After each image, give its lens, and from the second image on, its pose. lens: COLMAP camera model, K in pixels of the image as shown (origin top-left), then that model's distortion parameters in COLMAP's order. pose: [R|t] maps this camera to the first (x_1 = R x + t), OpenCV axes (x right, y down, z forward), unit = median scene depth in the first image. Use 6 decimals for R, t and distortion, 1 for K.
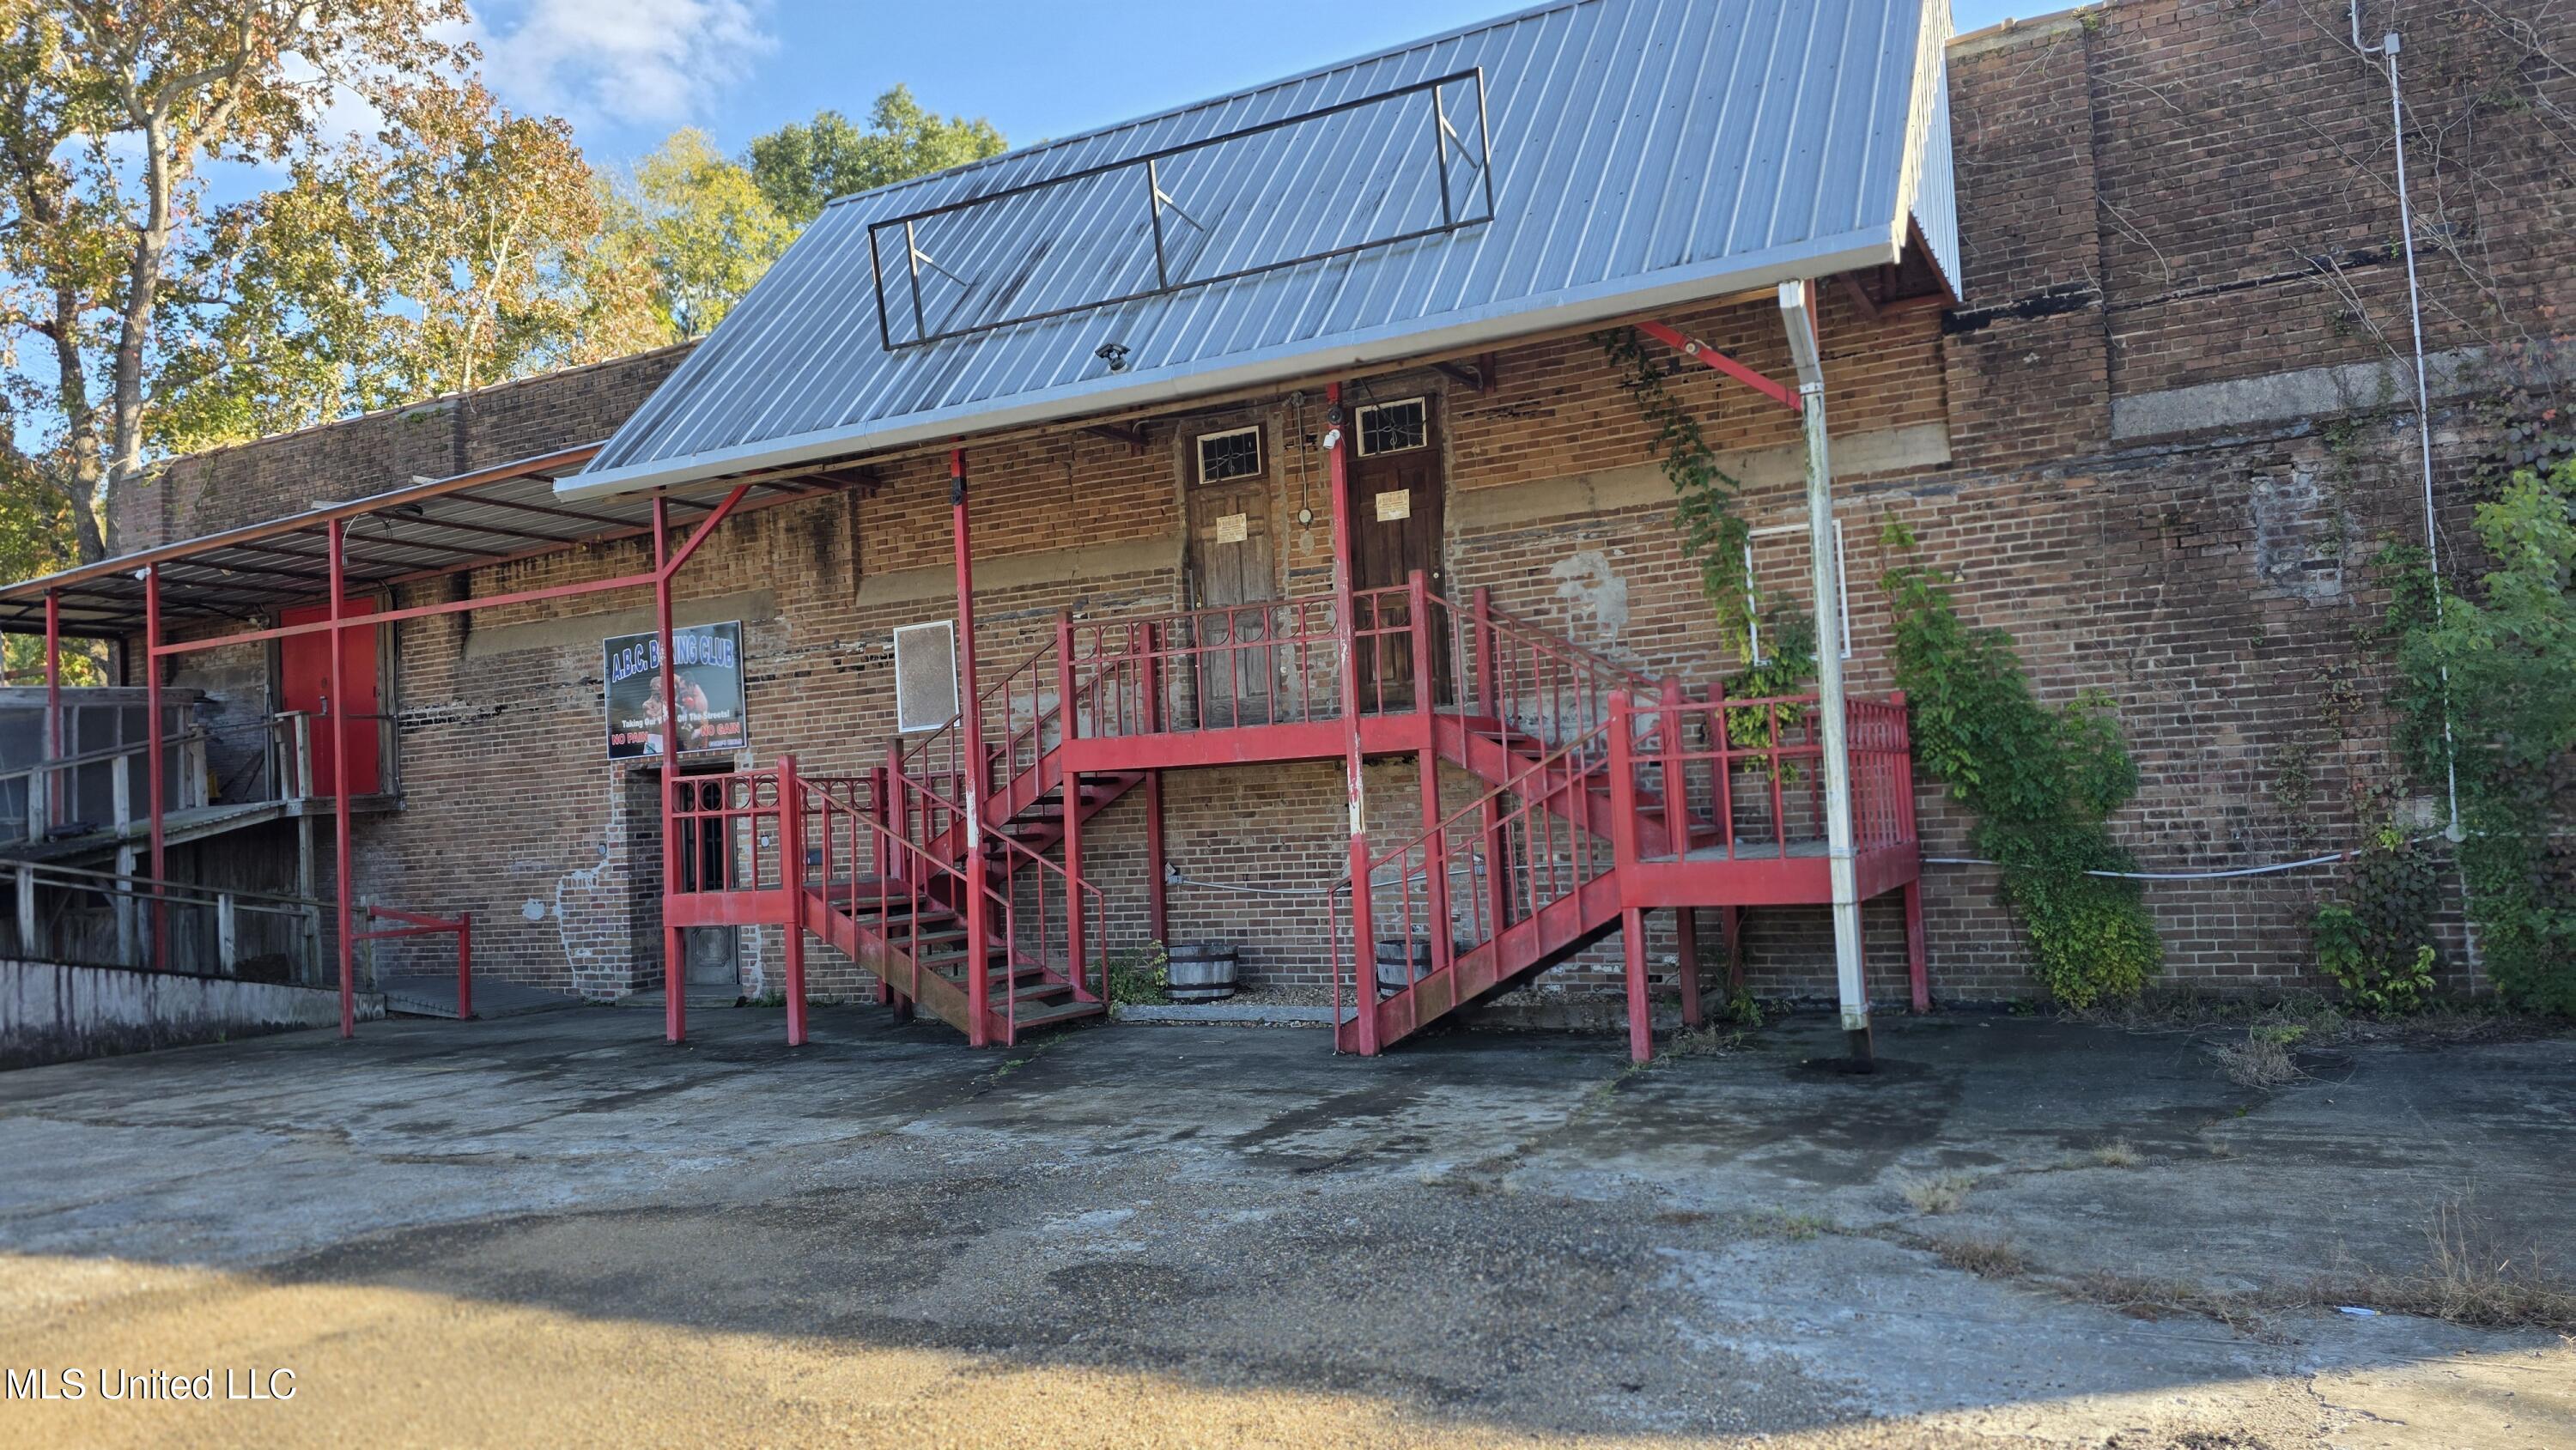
lens RADIAL K [[1752.3, 0, 1291.8], [0, 1752.3, 719.0], [0, 0, 1]] dist [0.054798, -0.049271]
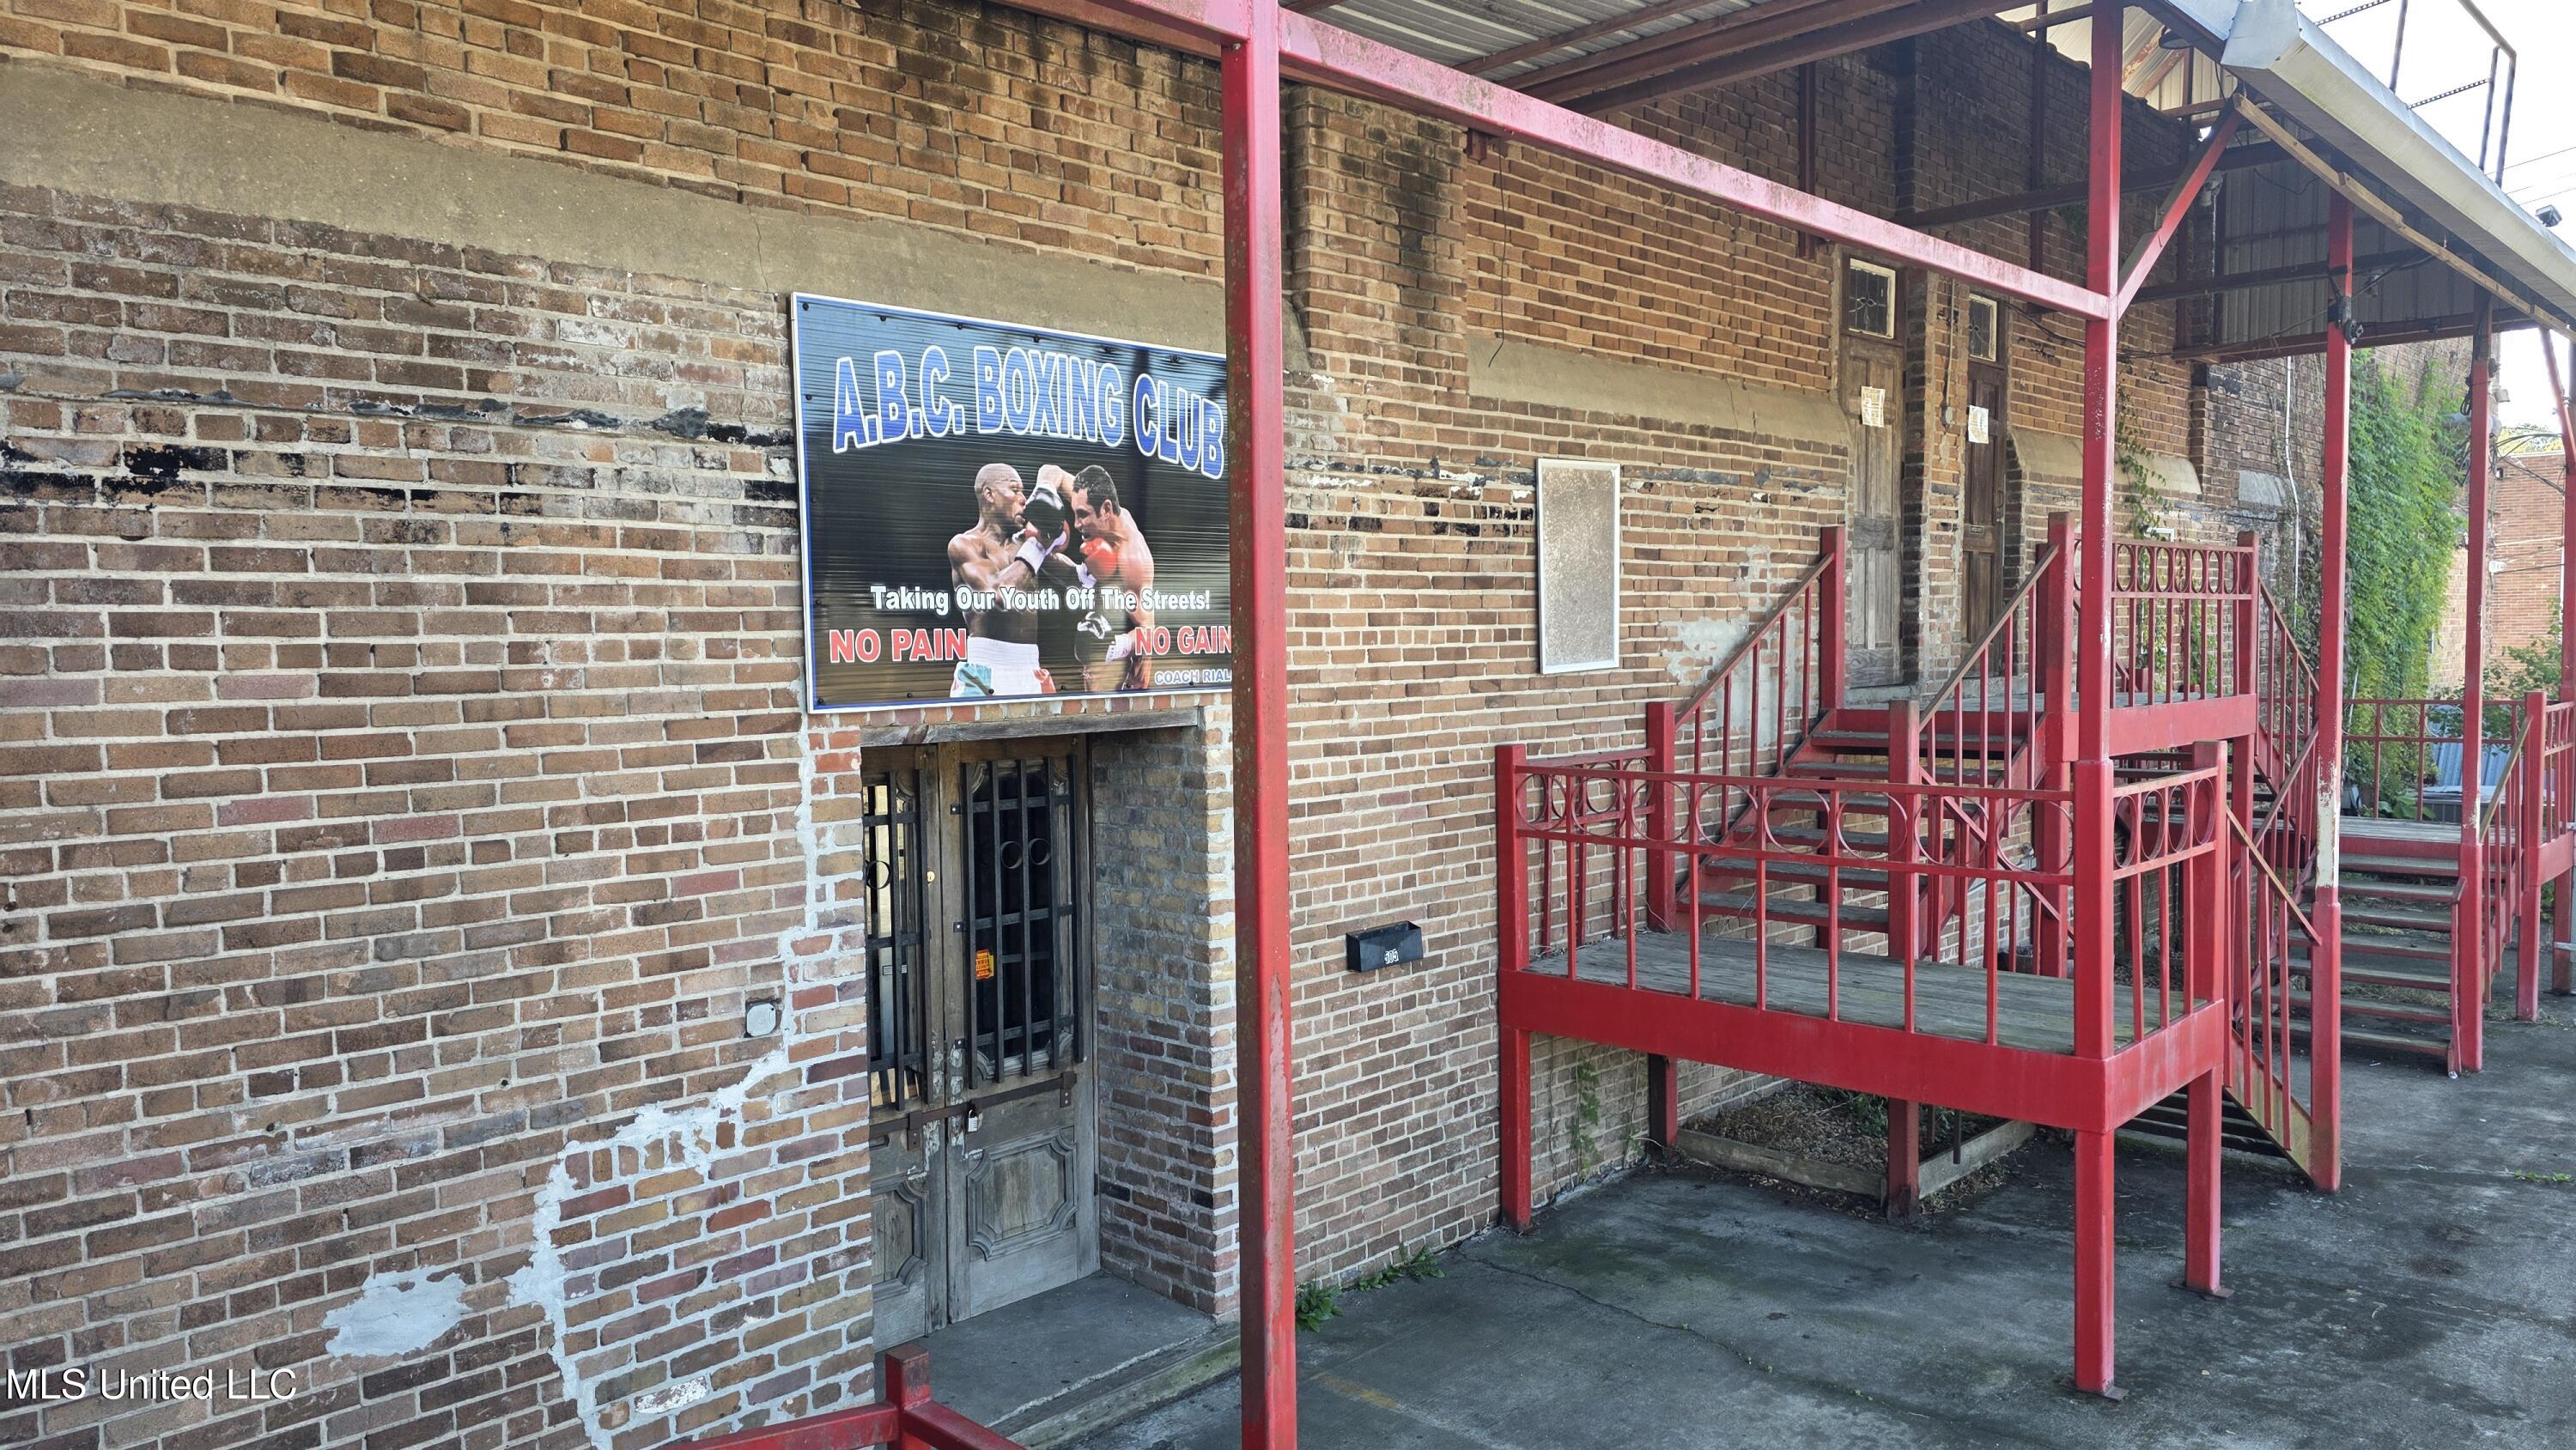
lens RADIAL K [[1752.3, 0, 1294.4], [0, 1752.3, 763.8], [0, 0, 1]] dist [0.054798, -0.049271]
pose [[0.277572, -0.019506, 0.960507, -0.856860], [-0.050173, 0.998135, 0.034769, 0.022963], [-0.959394, -0.057842, 0.276076, 1.112713]]
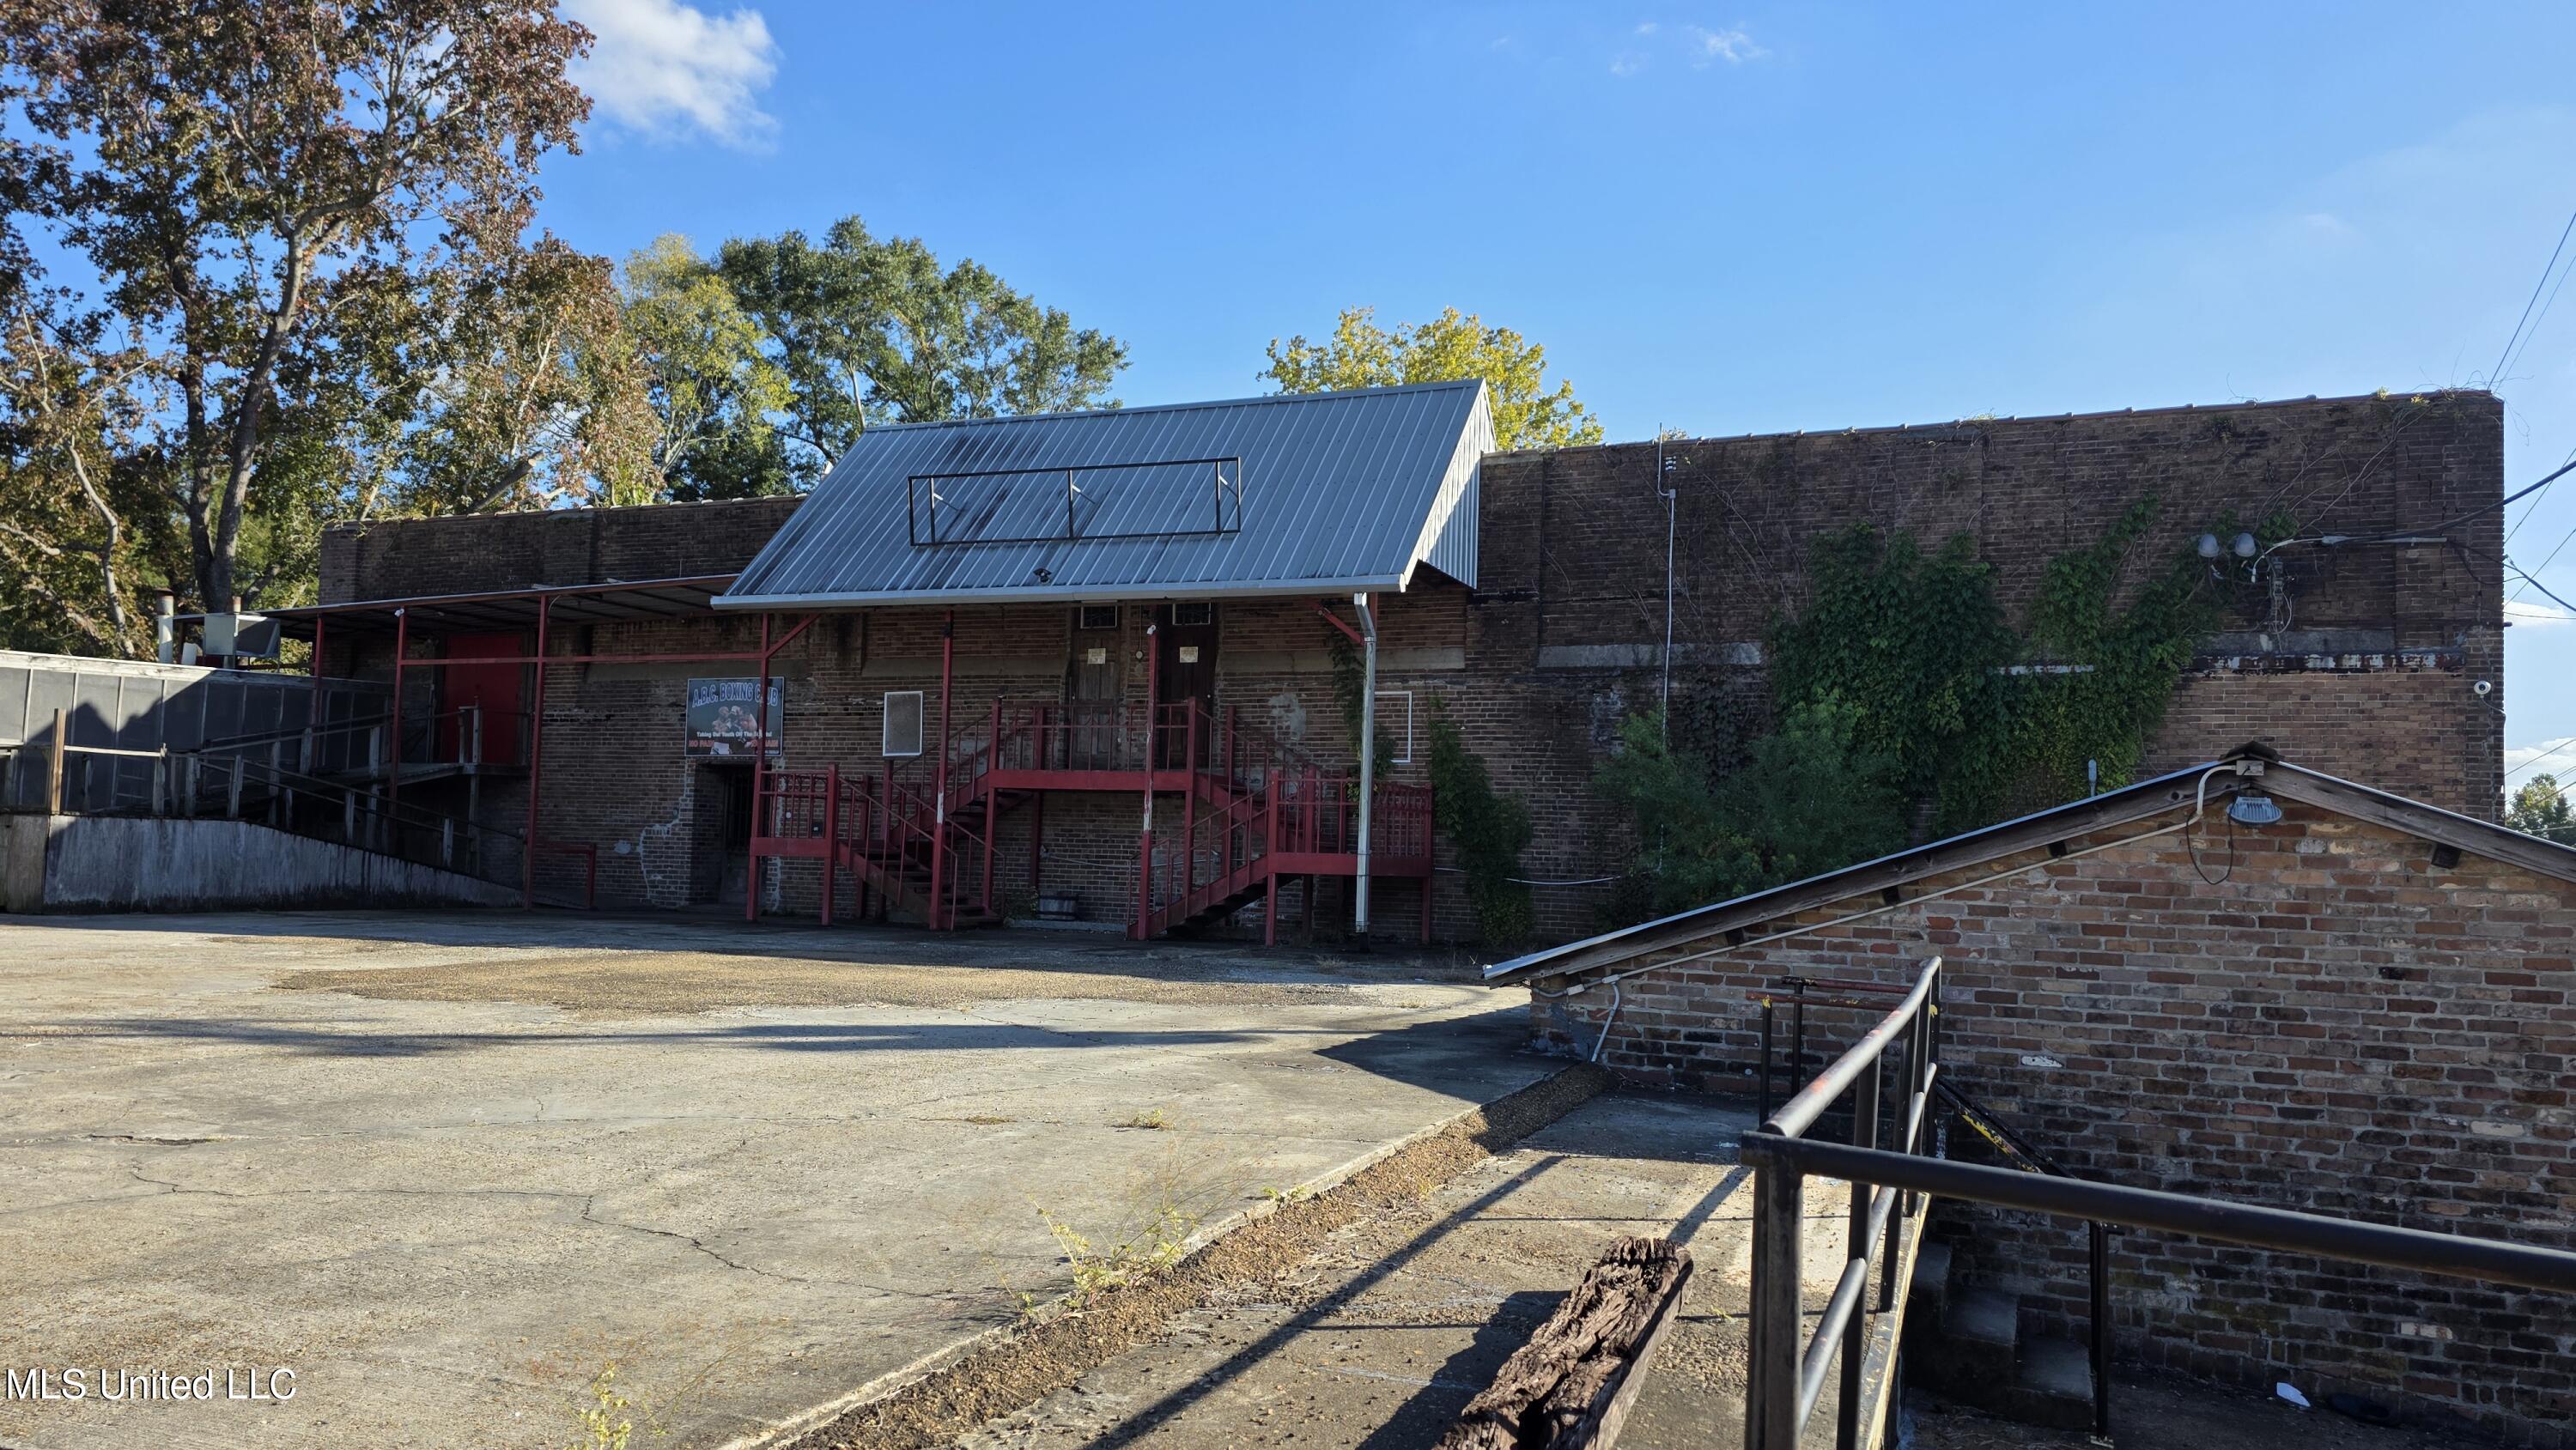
lens RADIAL K [[1752.3, 0, 1328.6], [0, 1752.3, 771.1], [0, 0, 1]] dist [0.054798, -0.049271]
pose [[0.990737, 0.086914, 0.104339, 0.024185], [-0.086936, 0.996204, -0.004347, -0.008393], [-0.104320, -0.004764, 0.994532, -0.826537]]
